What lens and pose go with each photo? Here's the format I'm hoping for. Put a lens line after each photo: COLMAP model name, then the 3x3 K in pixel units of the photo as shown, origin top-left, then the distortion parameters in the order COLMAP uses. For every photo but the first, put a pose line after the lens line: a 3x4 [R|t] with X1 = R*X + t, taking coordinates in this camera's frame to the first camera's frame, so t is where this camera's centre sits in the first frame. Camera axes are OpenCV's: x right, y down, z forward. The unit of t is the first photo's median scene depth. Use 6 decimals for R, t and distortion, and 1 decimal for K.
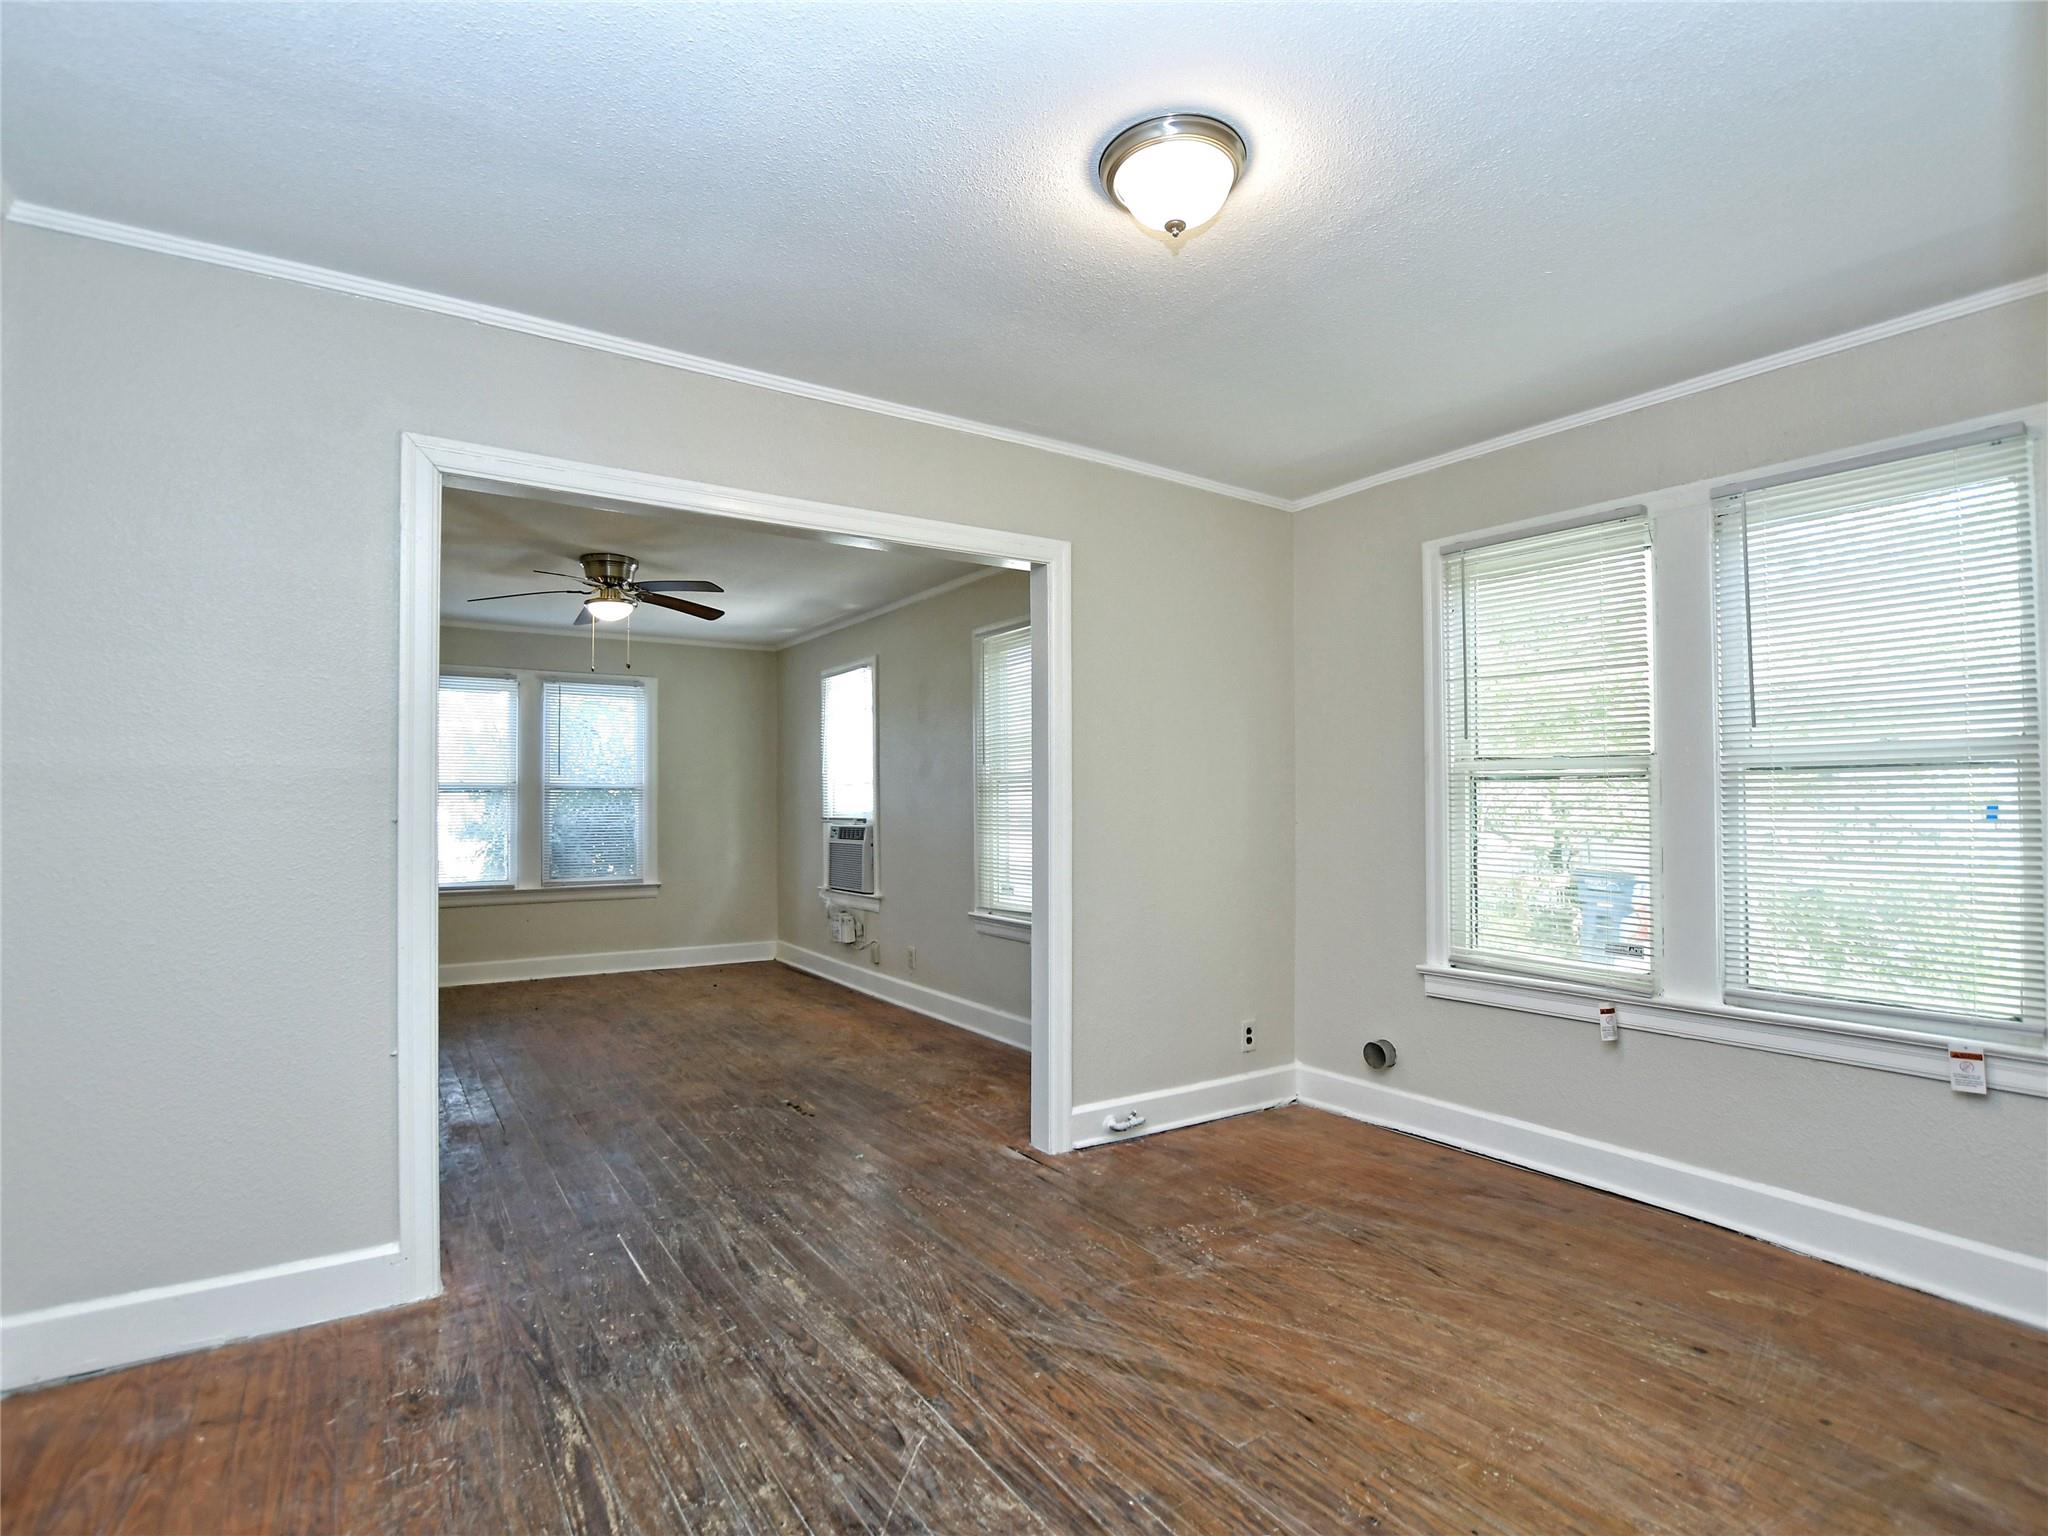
lens RADIAL K [[1031.6, 0, 1019.0], [0, 1031.6, 773.5], [0, 0, 1]] dist [-0.025265, -0.000555]
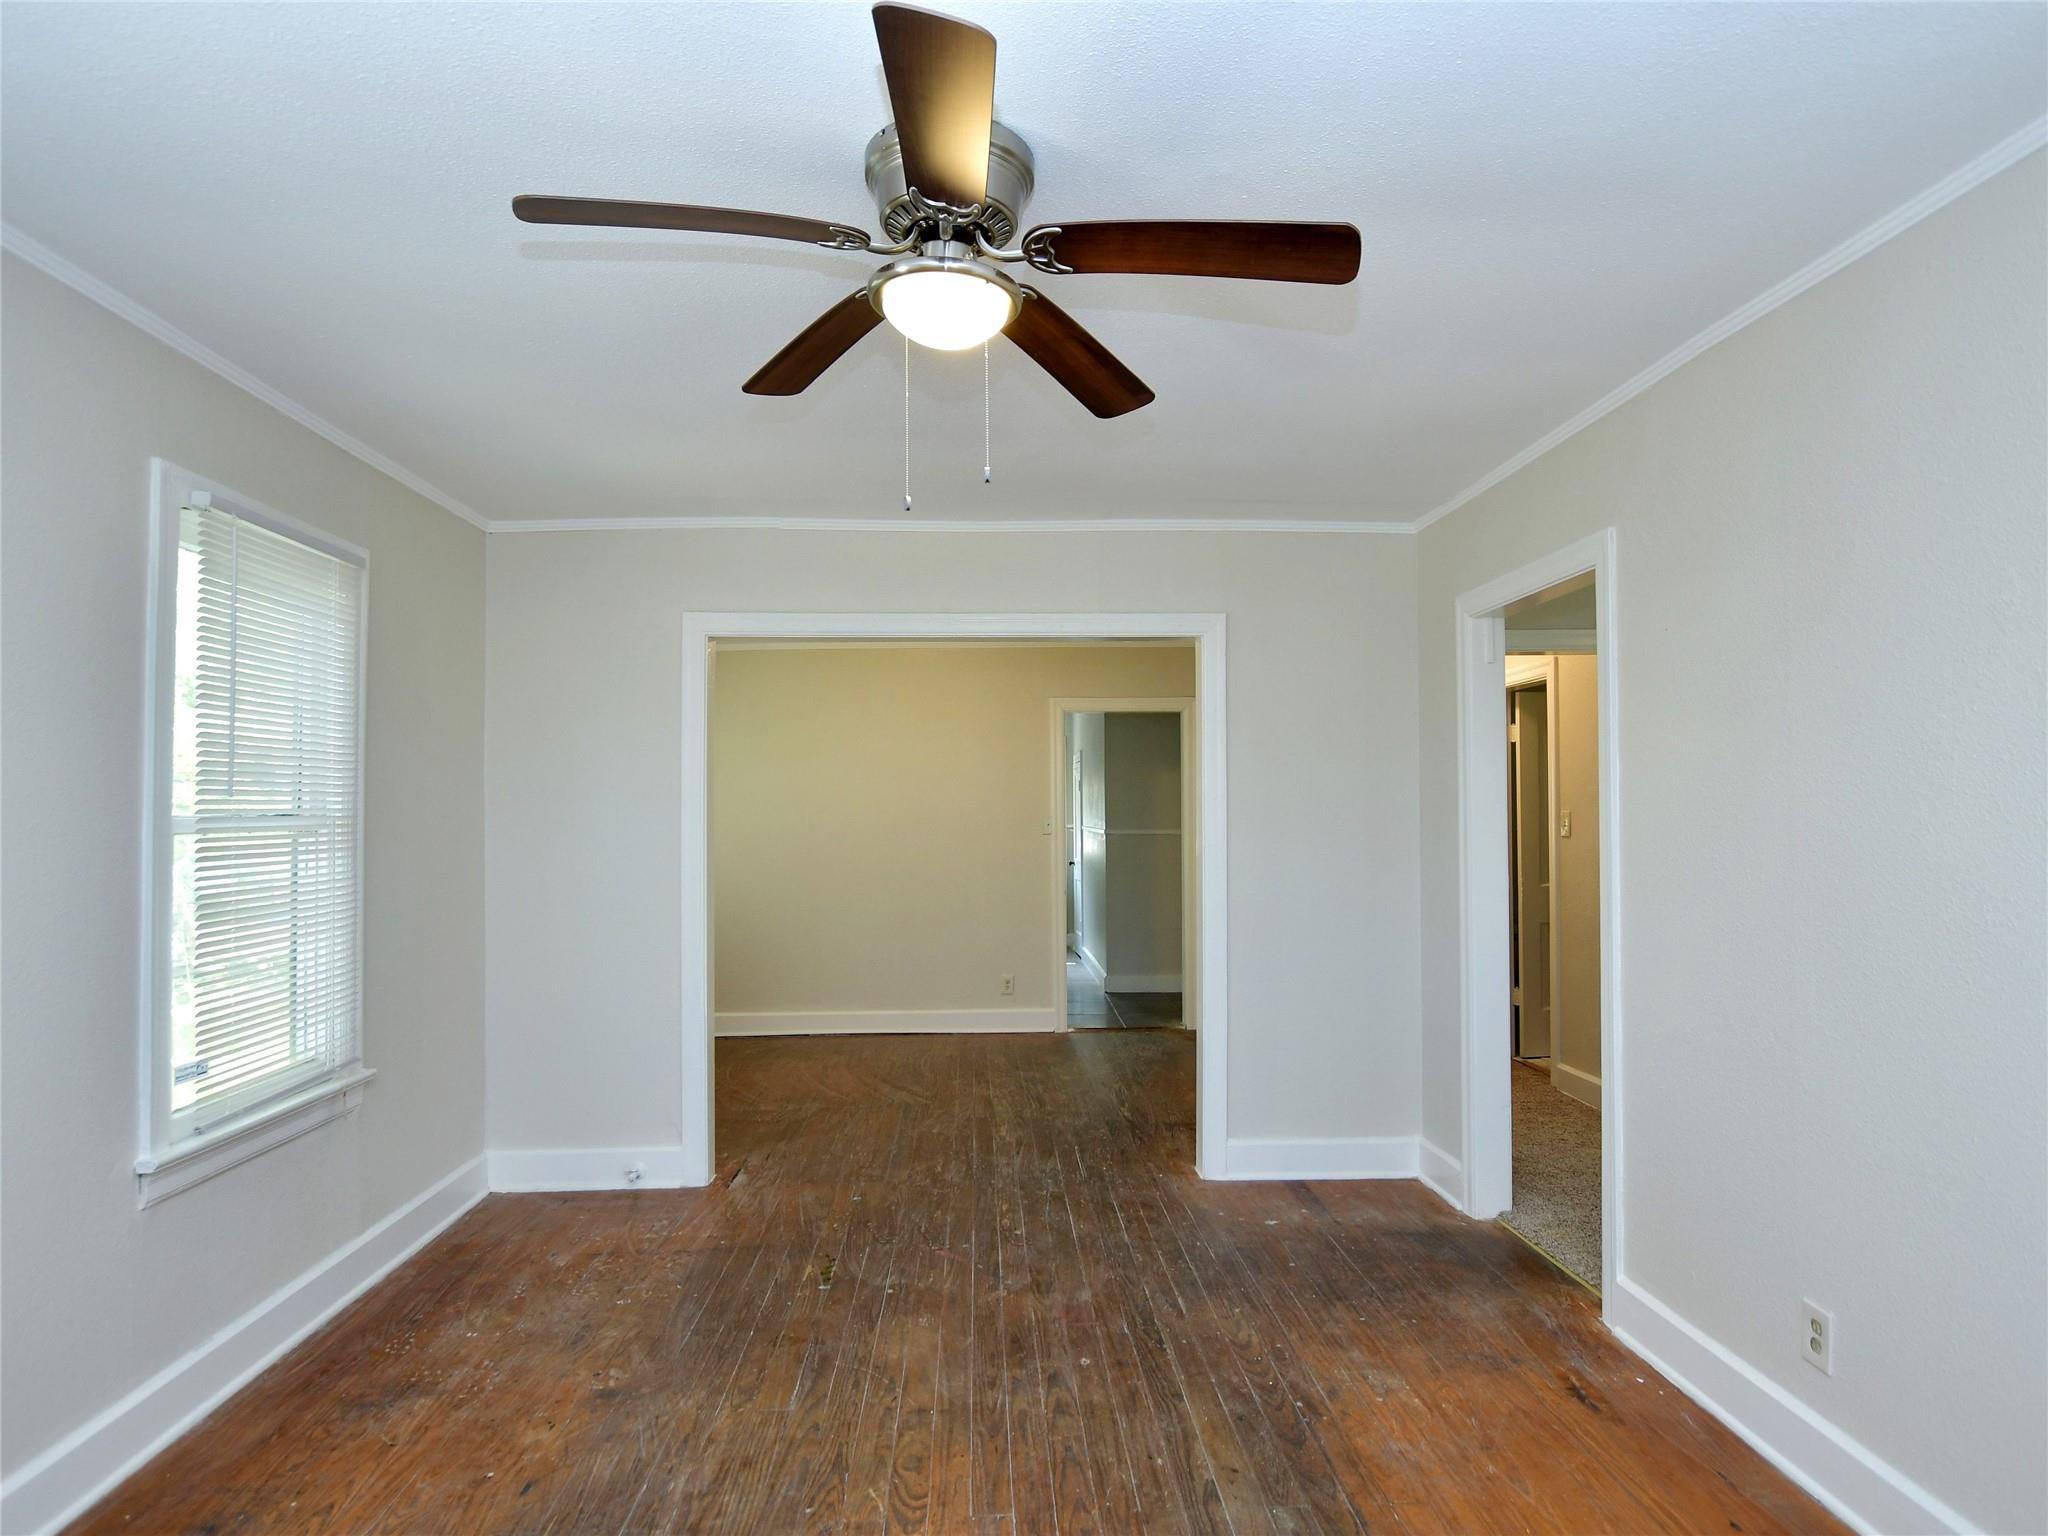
lens RADIAL K [[1015.4, 0, 1018.0], [0, 1015.4, 769.5], [0, 0, 1]] dist [-0.022644, -0.000348]
pose [[-0.853437, 0.025664, 0.520563, -1.081252], [-0.015187, 0.997138, -0.074059, 0.012657], [-0.520974, -0.071111, -0.850605, 2.336089]]
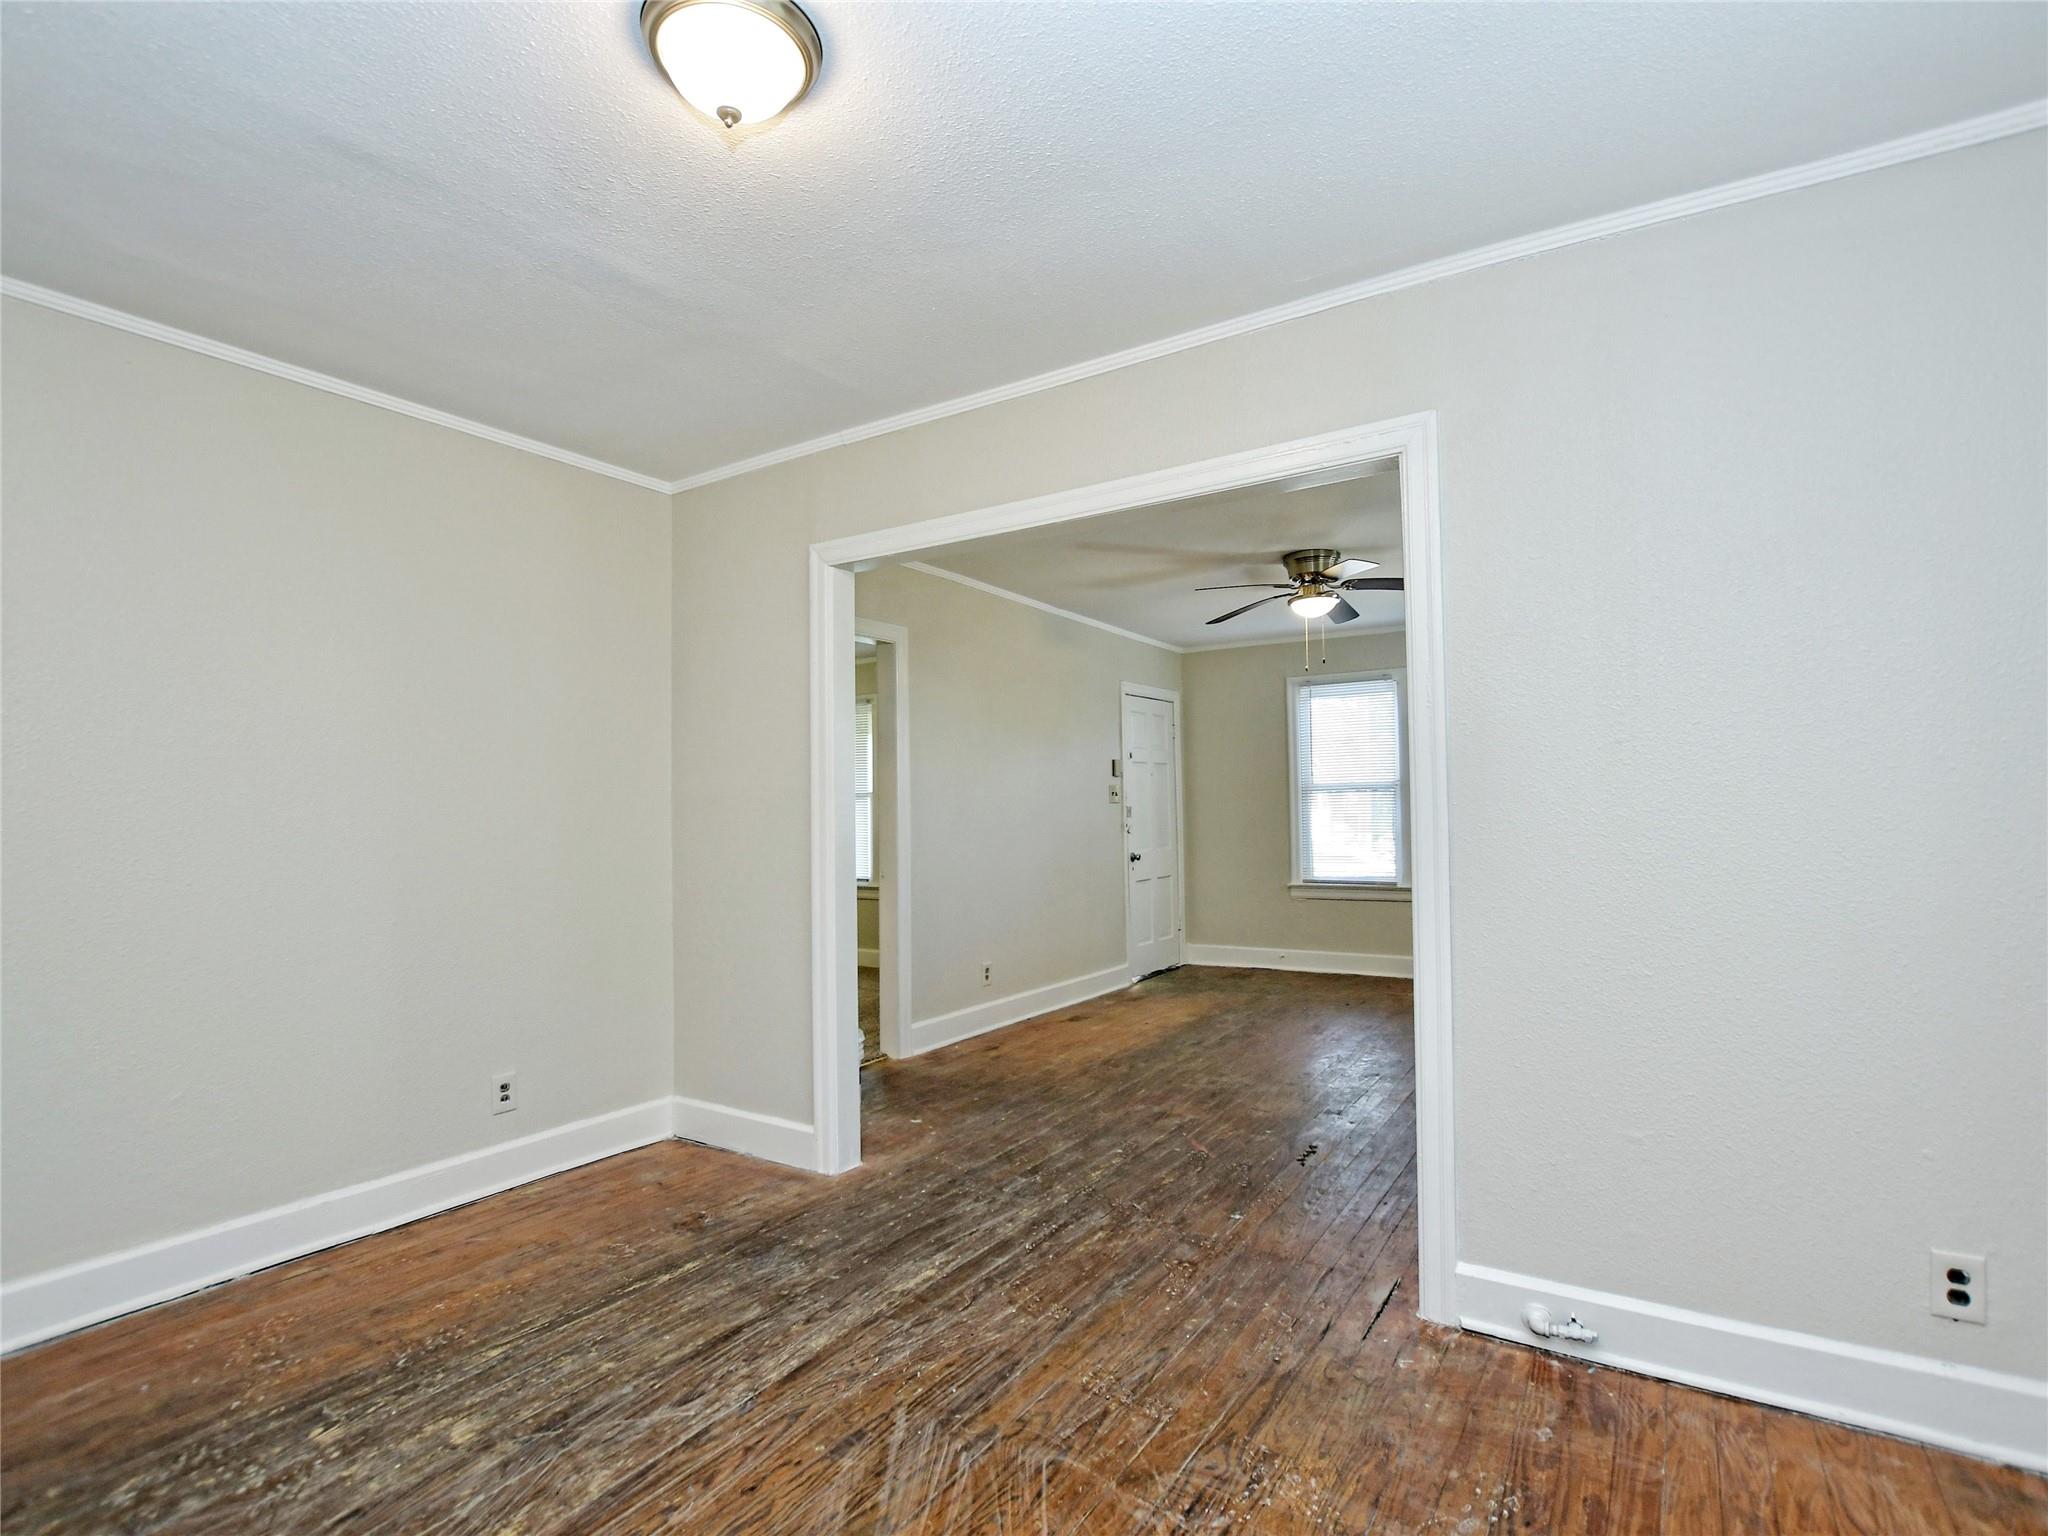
lens RADIAL K [[1026.9, 0, 1013.2], [0, 1026.9, 773.4], [0, 0, 1]] dist [-0.027110, 0.001438]
pose [[0.374146, -0.041652, -0.926434, 0.737547], [0.047253, 0.998549, -0.025811, 0.023272], [0.926165, -0.034120, 0.375571, 0.670550]]
